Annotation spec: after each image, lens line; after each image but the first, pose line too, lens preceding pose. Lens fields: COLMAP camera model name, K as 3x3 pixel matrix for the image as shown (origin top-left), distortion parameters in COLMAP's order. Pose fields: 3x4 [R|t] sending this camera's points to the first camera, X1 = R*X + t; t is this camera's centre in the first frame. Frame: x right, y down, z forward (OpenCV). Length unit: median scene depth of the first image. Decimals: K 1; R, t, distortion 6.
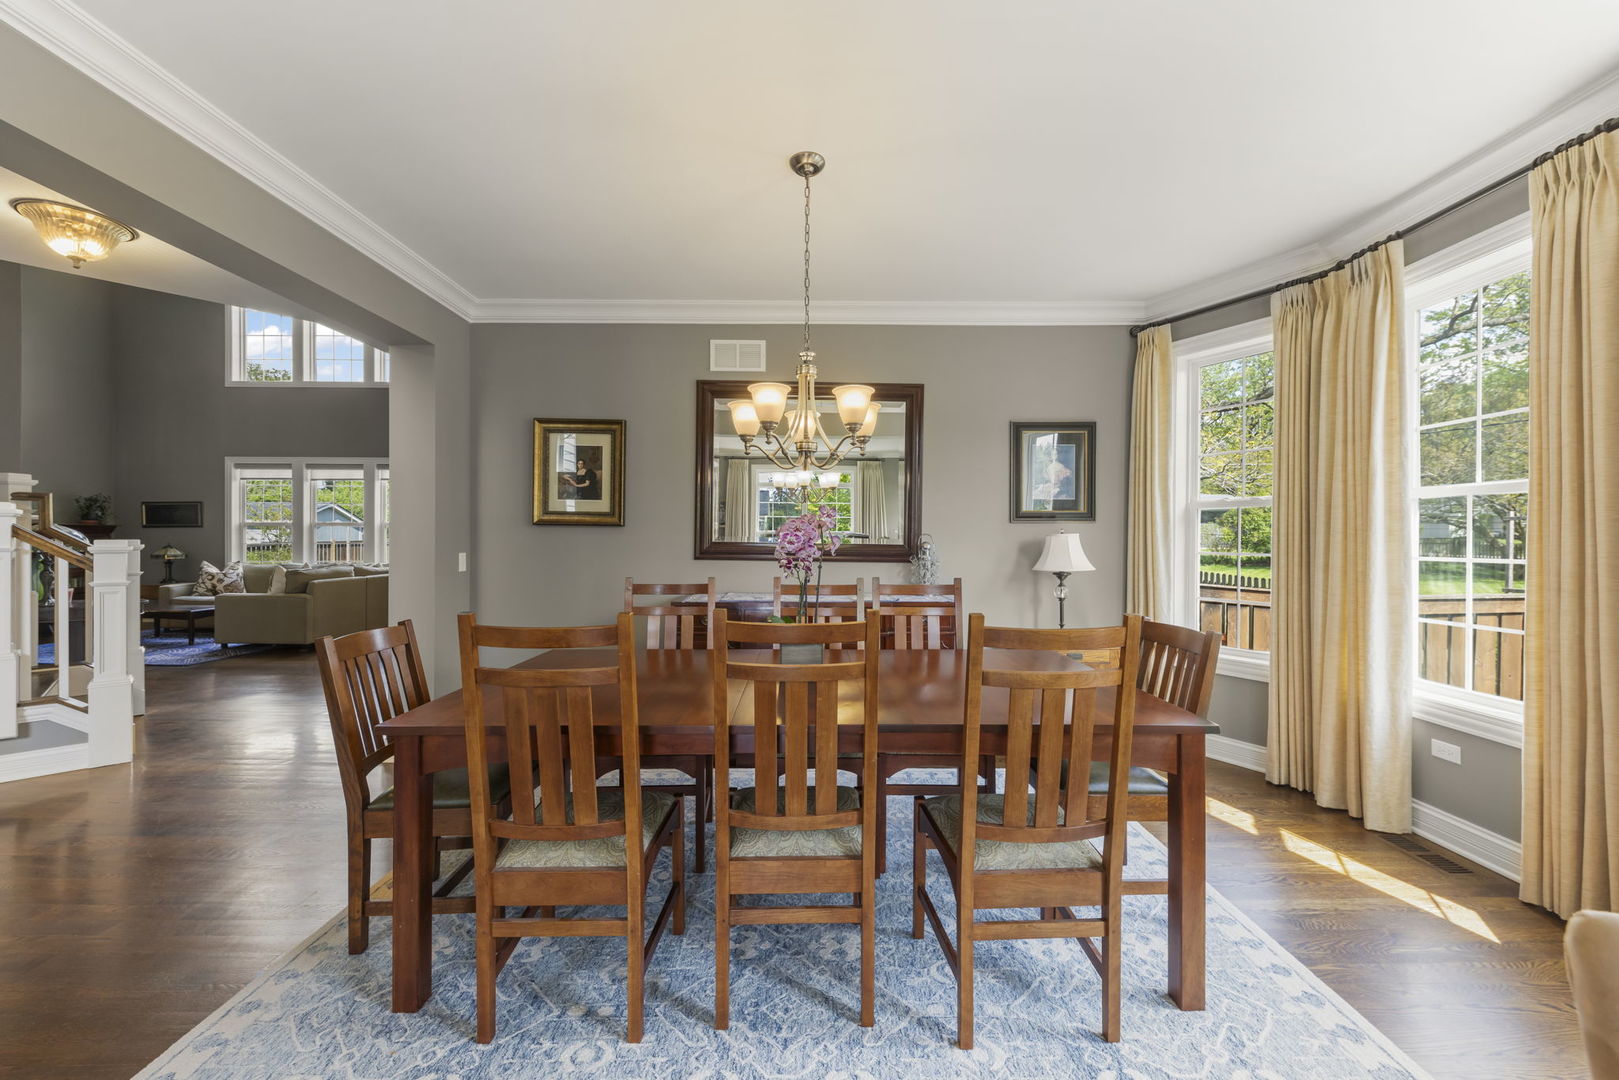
lens RADIAL K [[618.7, 0, 813.1], [0, 618.7, 537.5], [0, 0, 1]] dist [0.002769, 0.000124]
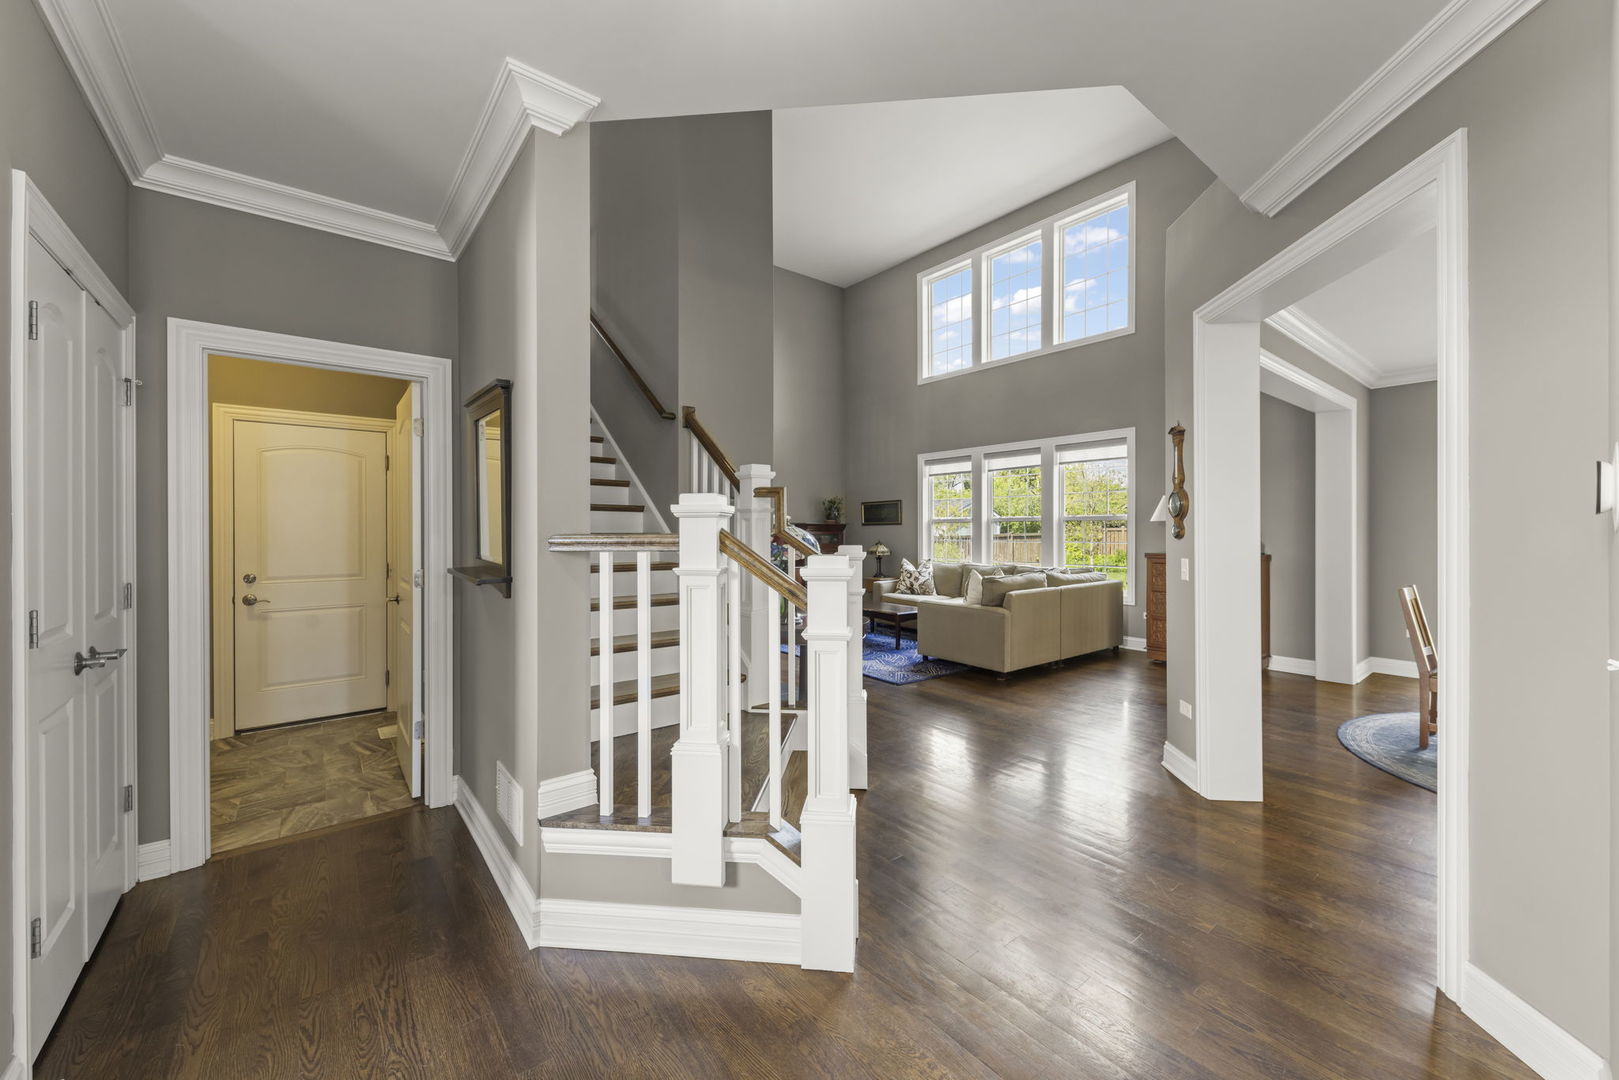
lens RADIAL K [[618.7, 0, 813.1], [0, 618.7, 537.5], [0, 0, 1]] dist [0.002769, 0.000124]
pose [[0.619586, 0.005949, -0.784907, -0.311691], [0.004168, 0.999932, 0.010869, -0.008190], [0.784918, -0.010006, 0.619519, 0.287125]]
